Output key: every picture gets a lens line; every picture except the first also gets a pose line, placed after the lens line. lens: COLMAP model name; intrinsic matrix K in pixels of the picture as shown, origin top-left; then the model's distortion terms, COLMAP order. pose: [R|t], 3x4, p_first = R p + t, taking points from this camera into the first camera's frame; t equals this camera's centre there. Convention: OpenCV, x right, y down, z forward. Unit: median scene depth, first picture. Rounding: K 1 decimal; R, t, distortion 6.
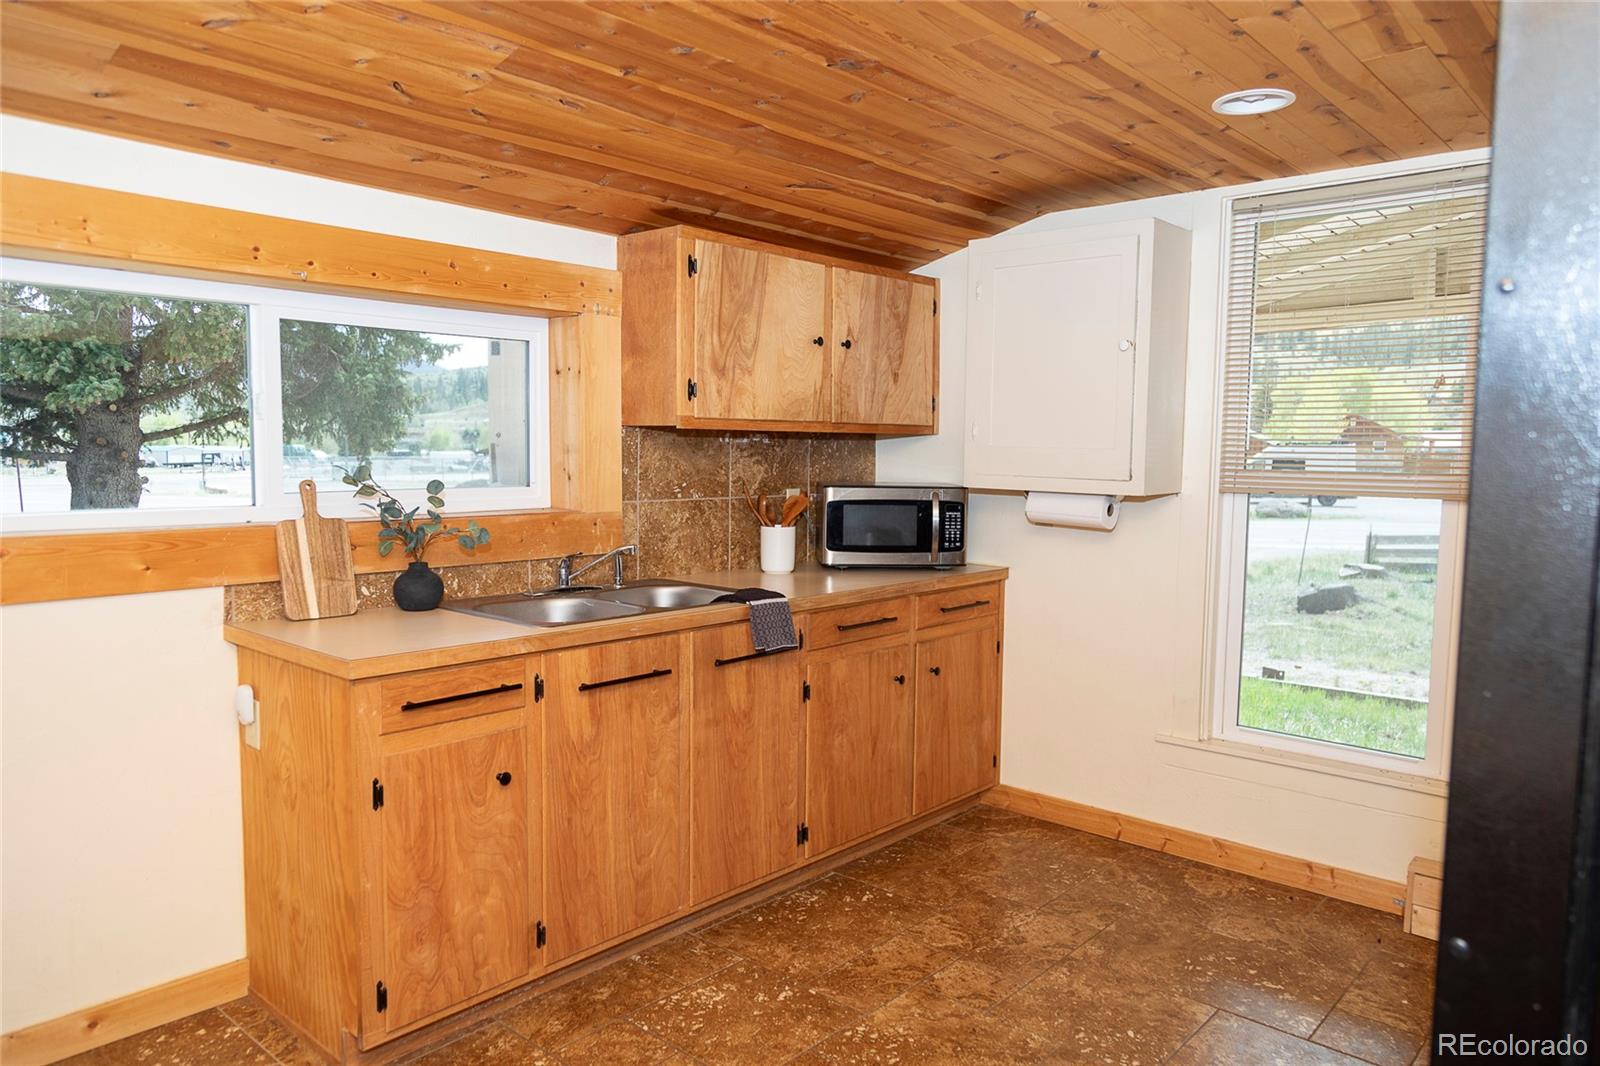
lens RADIAL K [[1087.0, 0, 803.4], [0, 1087.0, 531.2], [0, 0, 1]] dist [0.021382, -0.006120]
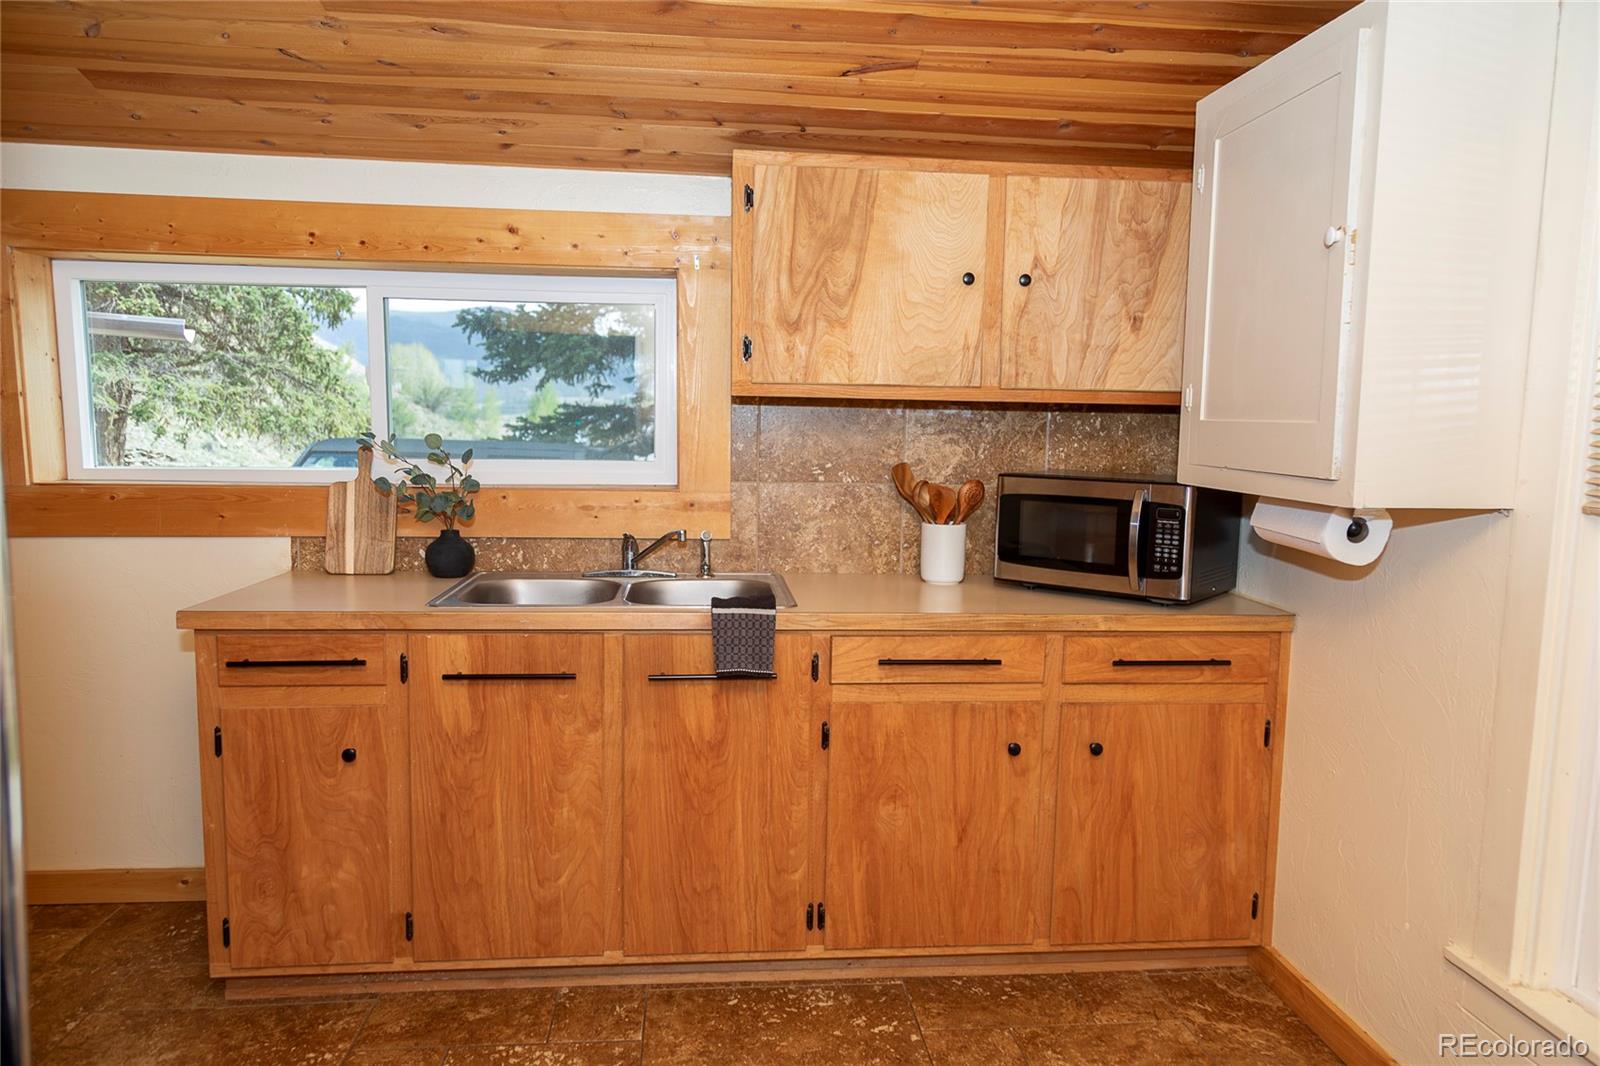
lens RADIAL K [[1087.0, 0, 805.5], [0, 1087.0, 535.9], [0, 0, 1]] dist [0.021382, -0.006120]
pose [[0.736913, 0.073687, -0.671959, 0.505497], [-0.063881, 0.997184, 0.039295, -0.023435], [0.672962, 0.013969, 0.739545, 0.422934]]
